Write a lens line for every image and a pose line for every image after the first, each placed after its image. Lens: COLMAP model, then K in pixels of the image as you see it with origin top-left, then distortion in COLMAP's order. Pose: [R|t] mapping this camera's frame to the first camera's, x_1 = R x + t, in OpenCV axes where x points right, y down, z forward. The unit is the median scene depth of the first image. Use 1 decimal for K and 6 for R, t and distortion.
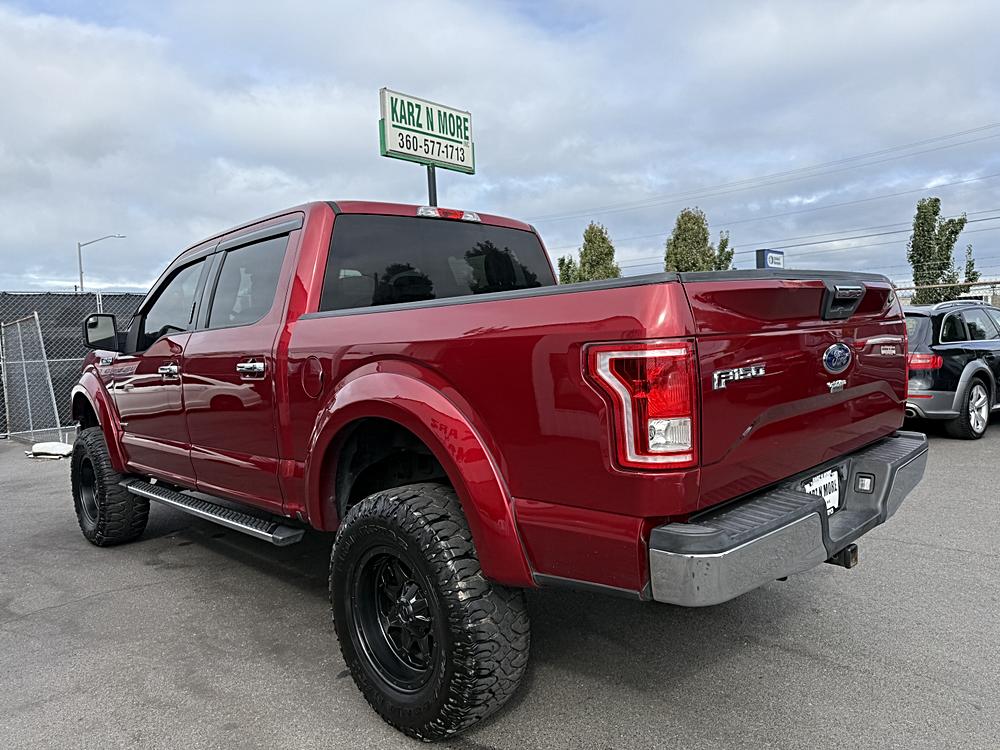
lens RADIAL K [[702.0, 0, 496.0], [0, 702.0, 399.9], [0, 0, 1]] dist [0.040874, -0.054715]
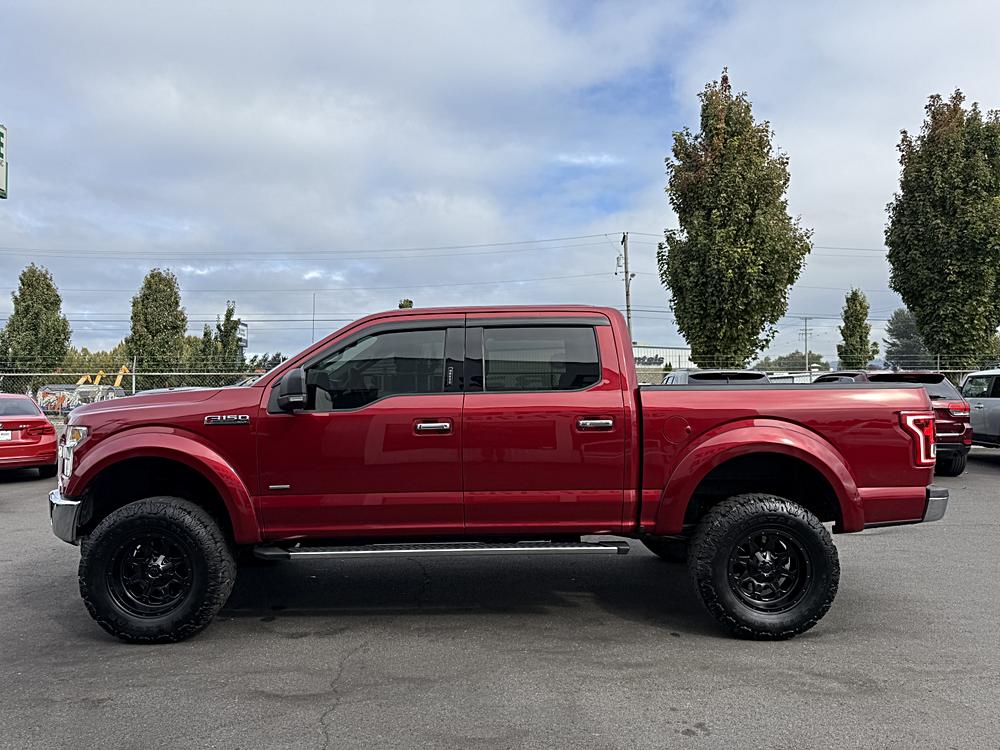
lens RADIAL K [[717.2, 0, 500.0], [0, 717.2, 375.0], [0, 0, 1]] dist [0.016337, -0.032994]
pose [[0.683604, 0.060188, 0.727367, -1.372064], [0.035484, 0.992674, -0.115491, 0.014196], [-0.728990, 0.104761, 0.676461, 0.185040]]
